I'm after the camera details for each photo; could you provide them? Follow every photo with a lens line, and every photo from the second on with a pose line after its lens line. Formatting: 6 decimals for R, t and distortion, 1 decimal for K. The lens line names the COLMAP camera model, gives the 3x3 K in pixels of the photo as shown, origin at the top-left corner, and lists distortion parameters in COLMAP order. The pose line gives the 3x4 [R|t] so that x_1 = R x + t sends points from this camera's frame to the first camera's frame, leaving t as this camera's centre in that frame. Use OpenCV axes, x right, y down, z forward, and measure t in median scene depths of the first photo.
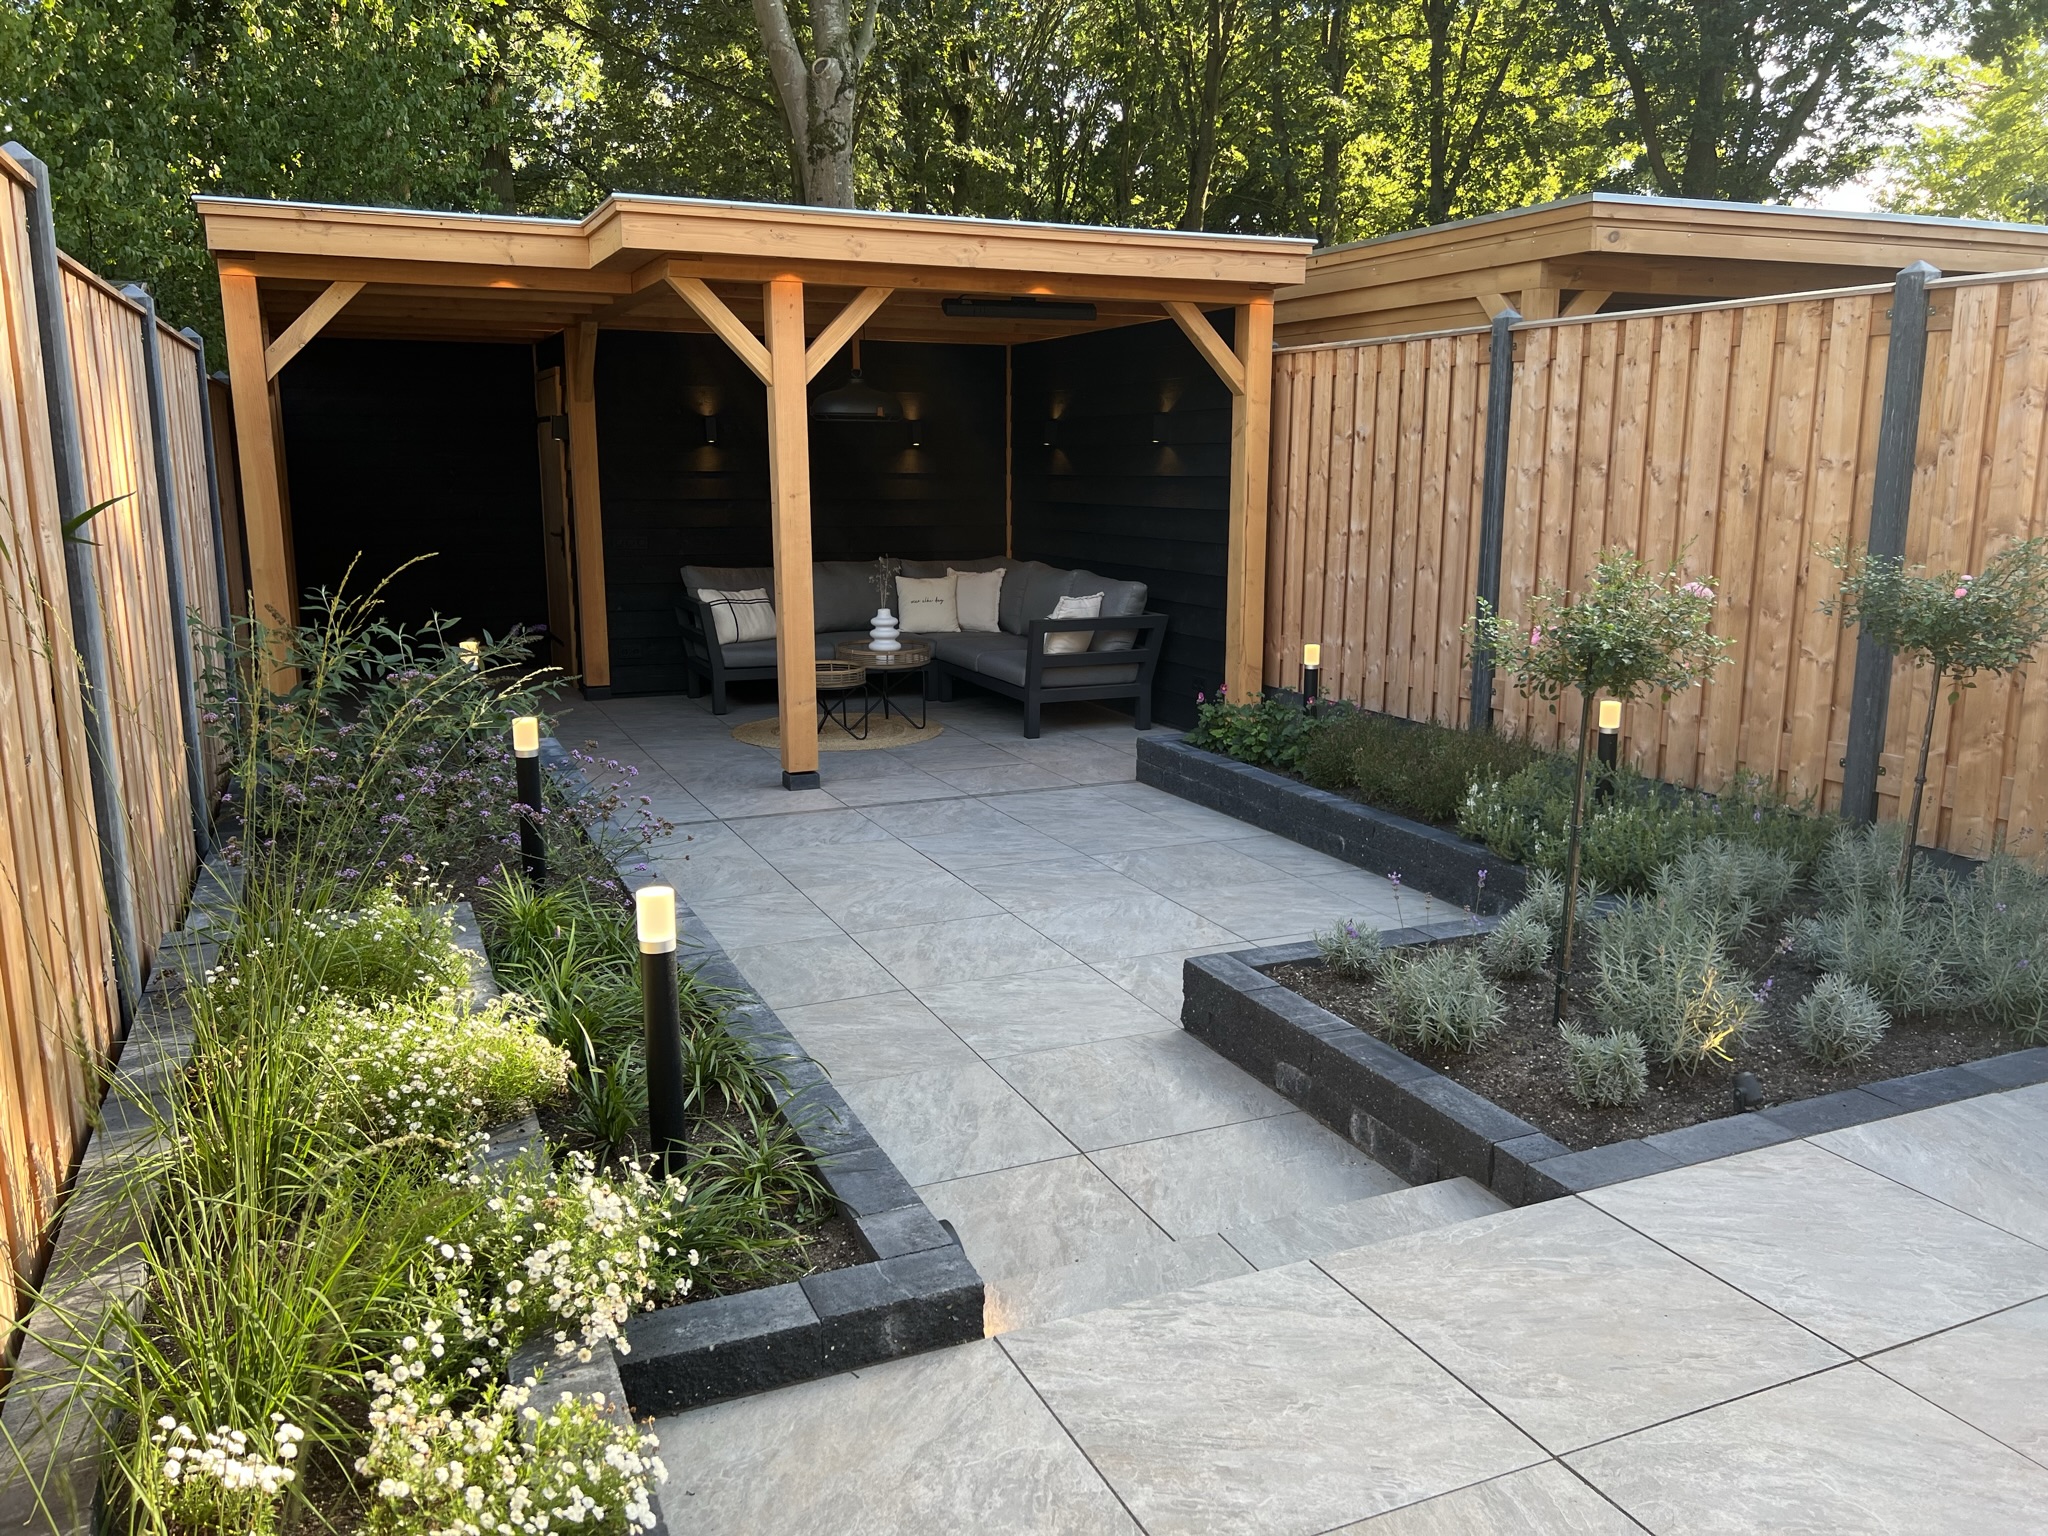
lens RADIAL K [[1536.8, 0, 1022.2], [0, 1536.8, 779.5], [0, 0, 1]] dist [0.053259, -0.055860]
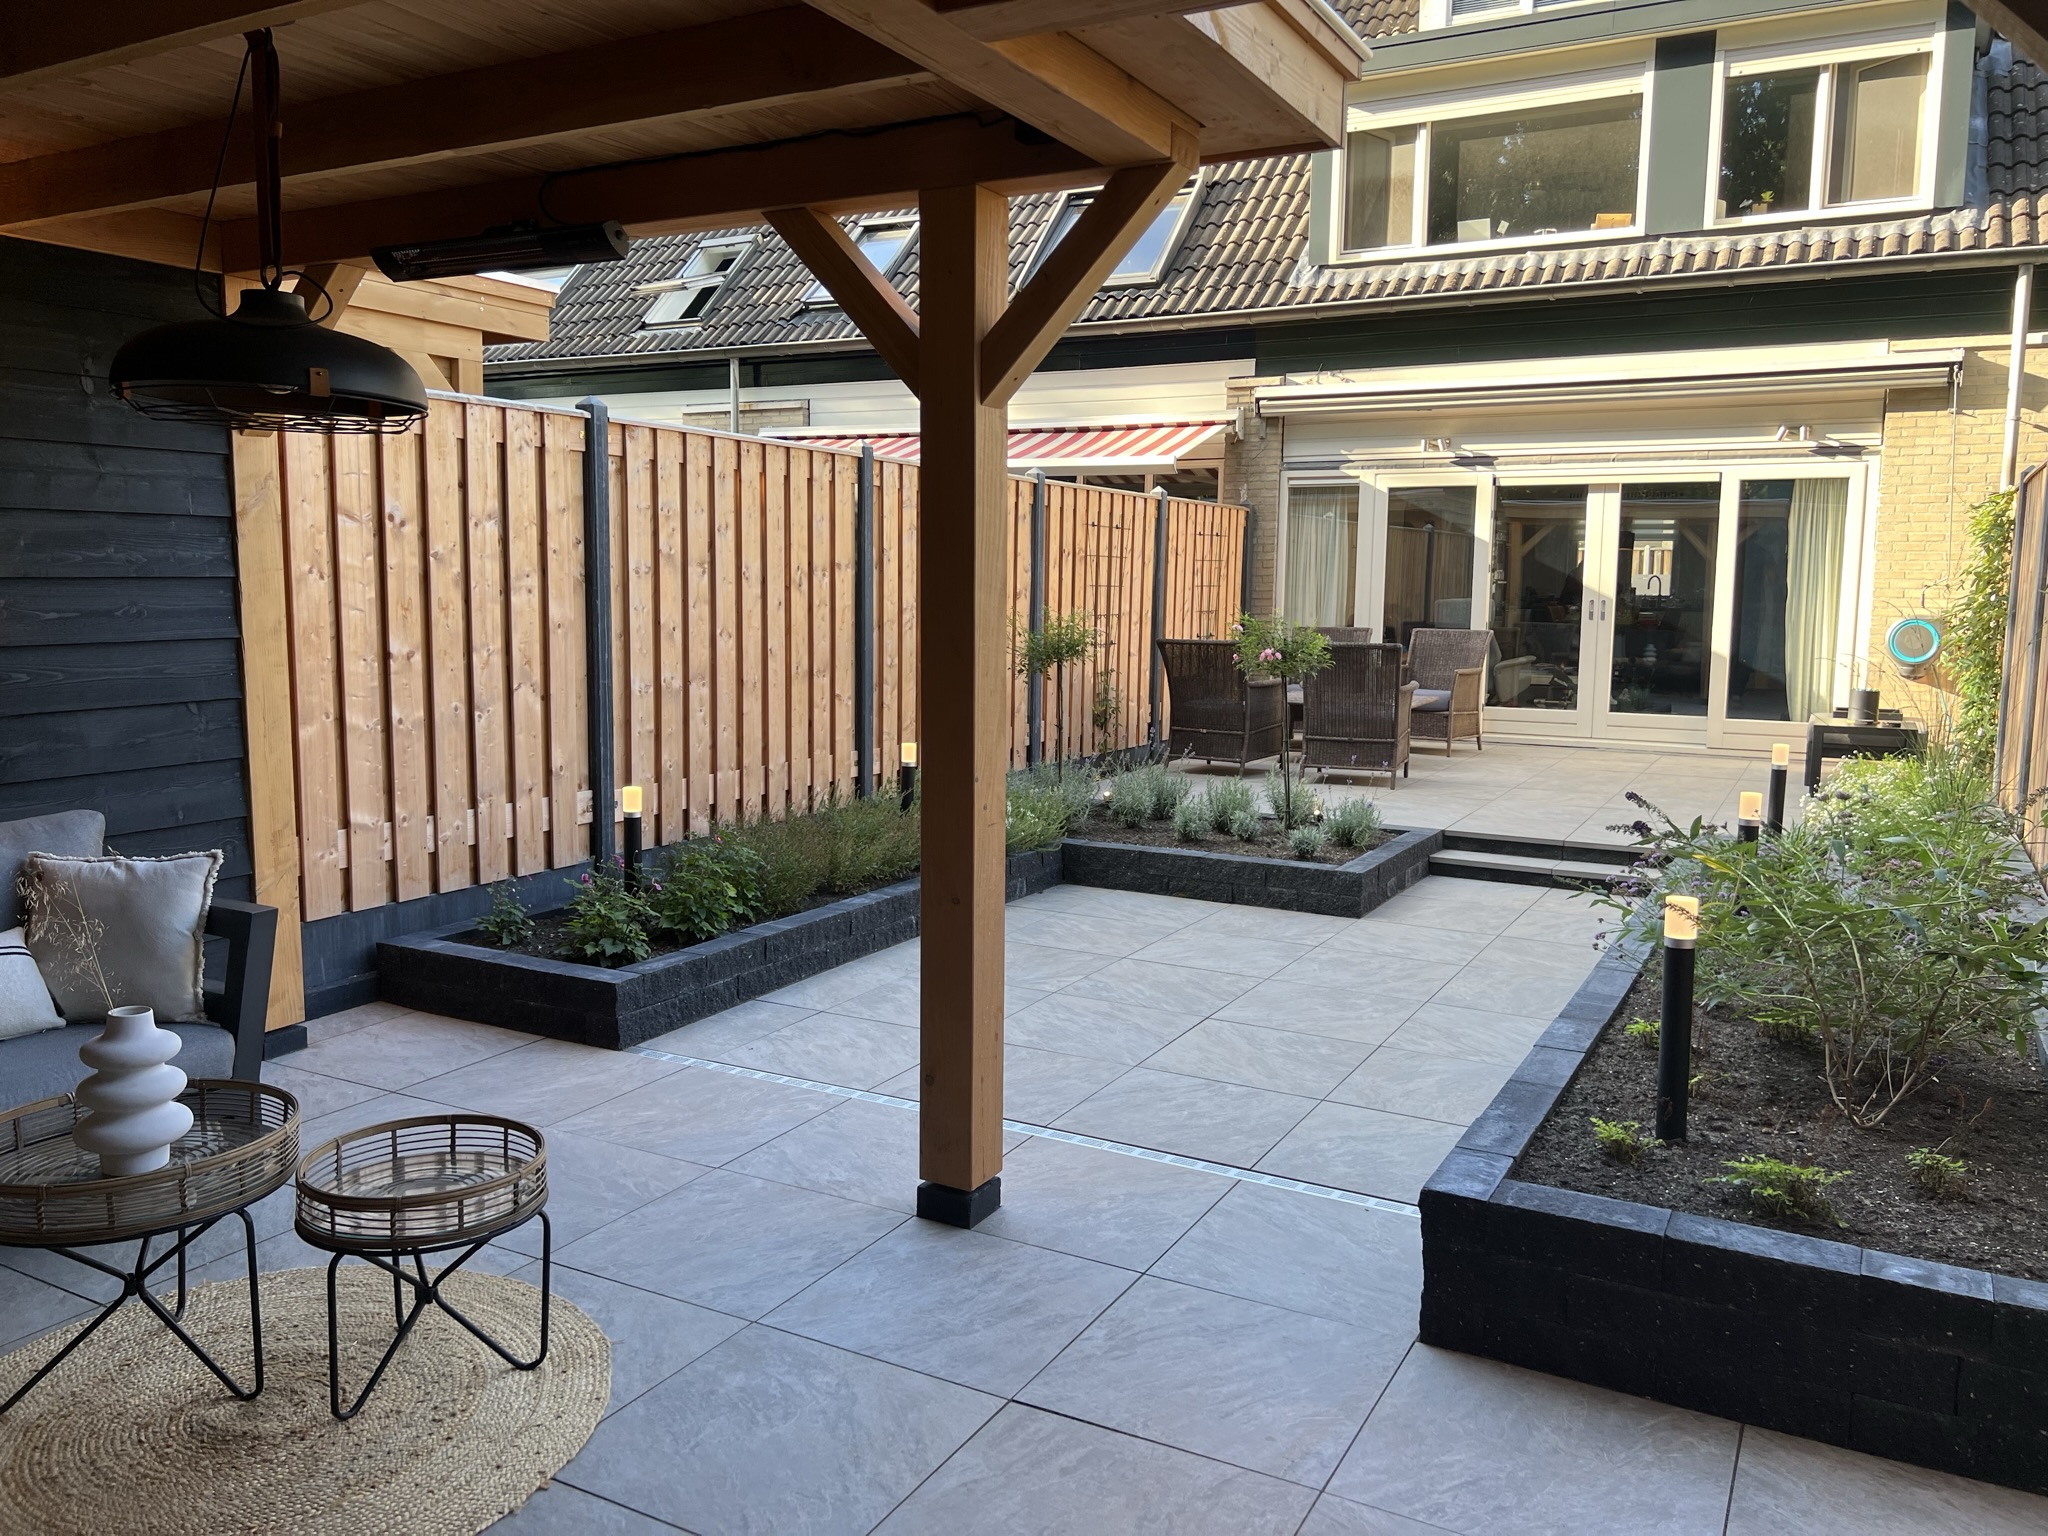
lens RADIAL K [[1536.8, 0, 1040.3], [0, 1536.8, 760.7], [0, 0, 1]] dist [0.053259, -0.055860]
pose [[-0.612686, -0.104397, 0.783401, -0.516213], [0.148127, 0.958503, 0.243579, -0.241874], [-0.776321, 0.265280, -0.571797, 1.188872]]
